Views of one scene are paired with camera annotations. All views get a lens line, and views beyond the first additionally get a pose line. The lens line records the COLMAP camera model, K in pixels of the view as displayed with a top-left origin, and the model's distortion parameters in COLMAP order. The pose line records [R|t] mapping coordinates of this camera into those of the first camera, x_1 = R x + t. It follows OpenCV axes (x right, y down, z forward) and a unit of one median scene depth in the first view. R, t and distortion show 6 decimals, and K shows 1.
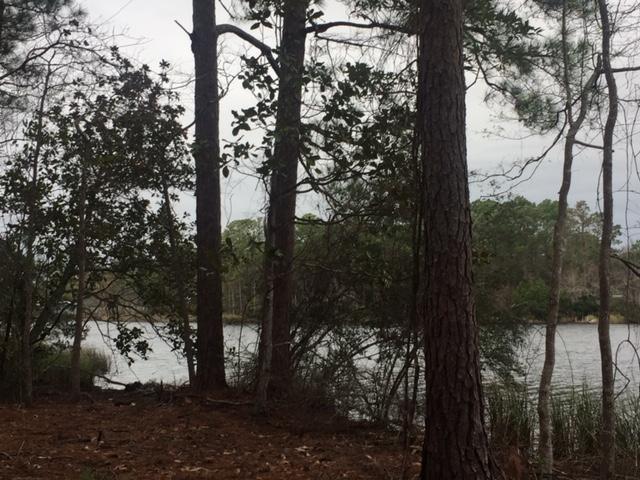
lens RADIAL K [[1115.9, 0, 270.5], [0, 1115.9, 241.1], [0, 0, 1]] dist [0.011274, 0.075560]
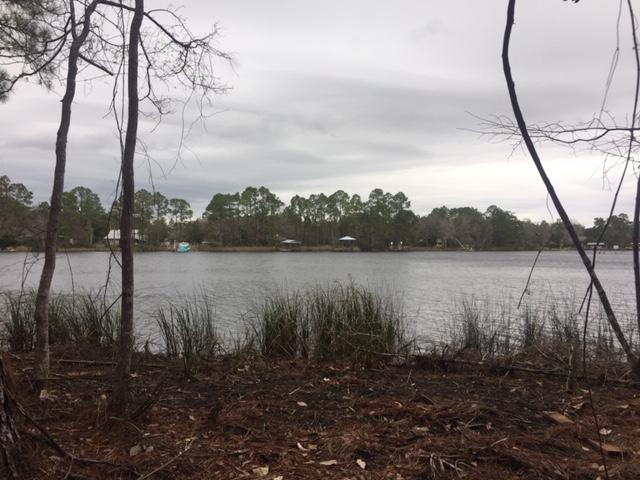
lens RADIAL K [[539.5, 0, 320.0], [0, 539.5, 240.0], [0, 0, 1]] dist [0.067222, -0.078999]
pose [[0.683958, 0.012205, 0.729419, 0.041111], [-0.044365, 0.998705, 0.024889, 0.042585], [-0.728171, -0.049384, 0.683614, 0.341546]]
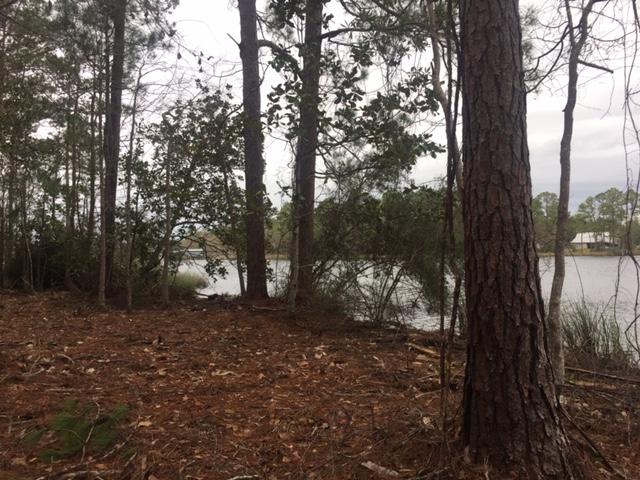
lens RADIAL K [[539.5, 0, 320.0], [0, 539.5, 240.0], [0, 0, 1]] dist [0.067222, -0.078999]
pose [[0.999784, -0.010358, 0.017998, 0.016447], [0.009779, 0.999440, 0.032003, 0.040882], [-0.018319, -0.031820, 0.999326, 0.352824]]
